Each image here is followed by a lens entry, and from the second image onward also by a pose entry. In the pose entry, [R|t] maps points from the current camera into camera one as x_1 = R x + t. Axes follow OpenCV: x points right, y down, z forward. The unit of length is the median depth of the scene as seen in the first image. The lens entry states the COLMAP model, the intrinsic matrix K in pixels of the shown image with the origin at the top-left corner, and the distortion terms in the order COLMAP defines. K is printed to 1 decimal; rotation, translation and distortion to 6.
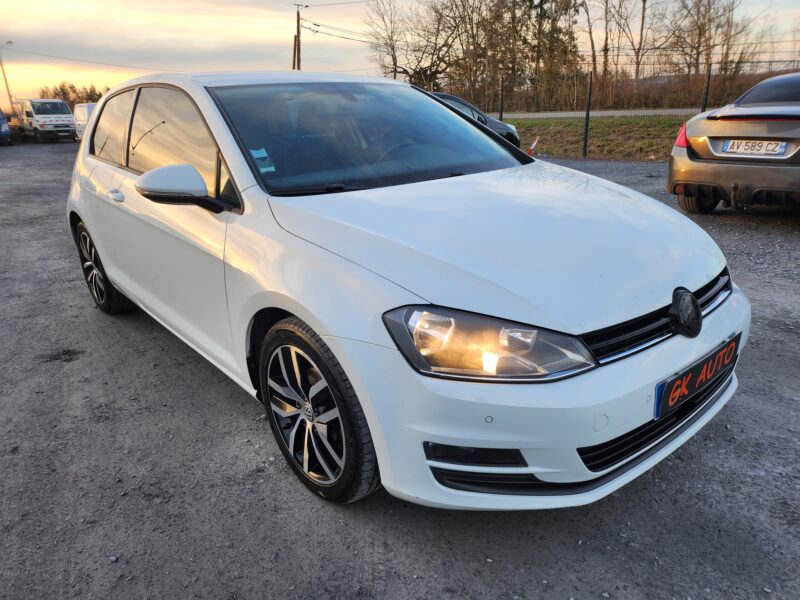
lens RADIAL K [[593.2, 0, 406.3], [0, 593.2, 299.2], [0, 0, 1]] dist [0.012320, -0.007499]
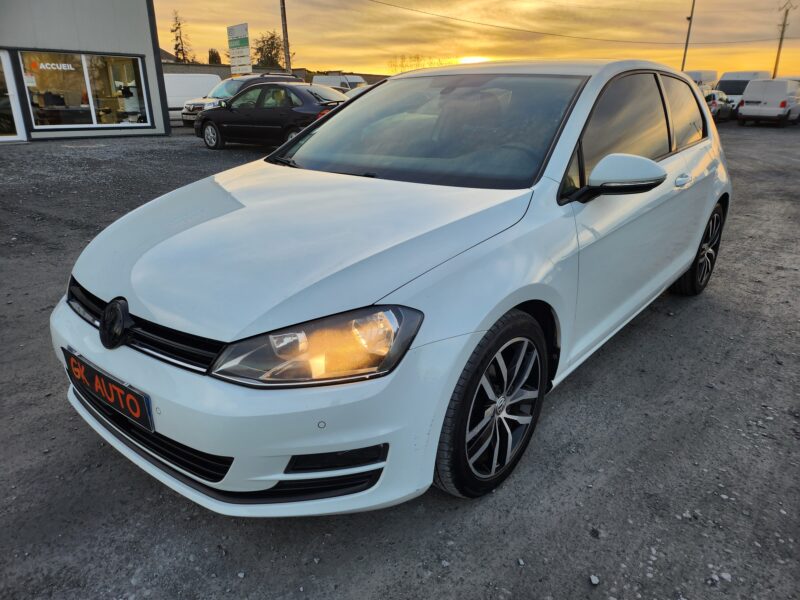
lens RADIAL K [[593.2, 0, 406.3], [0, 593.2, 299.2], [0, 0, 1]] dist [0.012320, -0.007499]
pose [[0.131512, 0.359292, -0.923912, 1.253480], [-0.321813, 0.897003, 0.303020, -0.405905], [0.937625, 0.257476, 0.233592, 1.066404]]
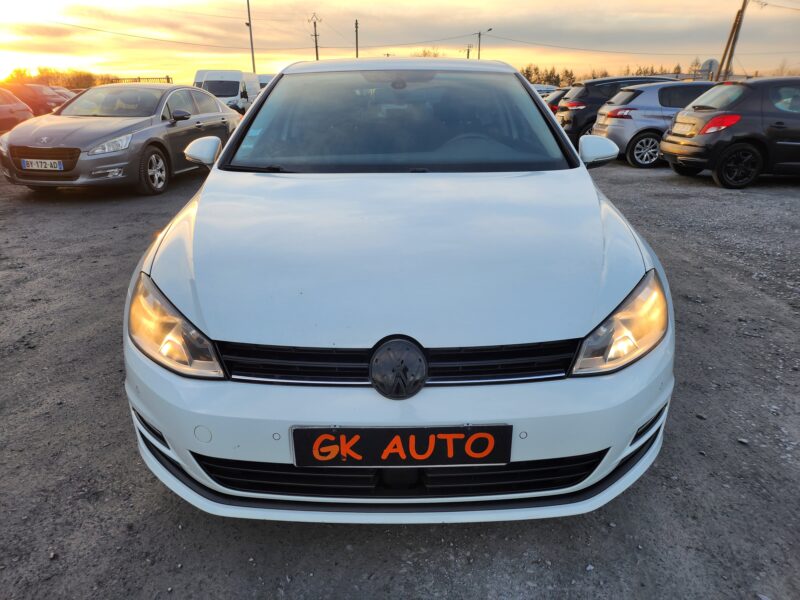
lens RADIAL K [[593.2, 0, 406.3], [0, 593.2, 299.2], [0, 0, 1]] dist [0.012320, -0.007499]
pose [[0.743144, 0.246869, -0.621926, 0.840114], [-0.229994, 0.967063, 0.109047, -0.136303], [0.628362, 0.062002, 0.775446, 0.338516]]
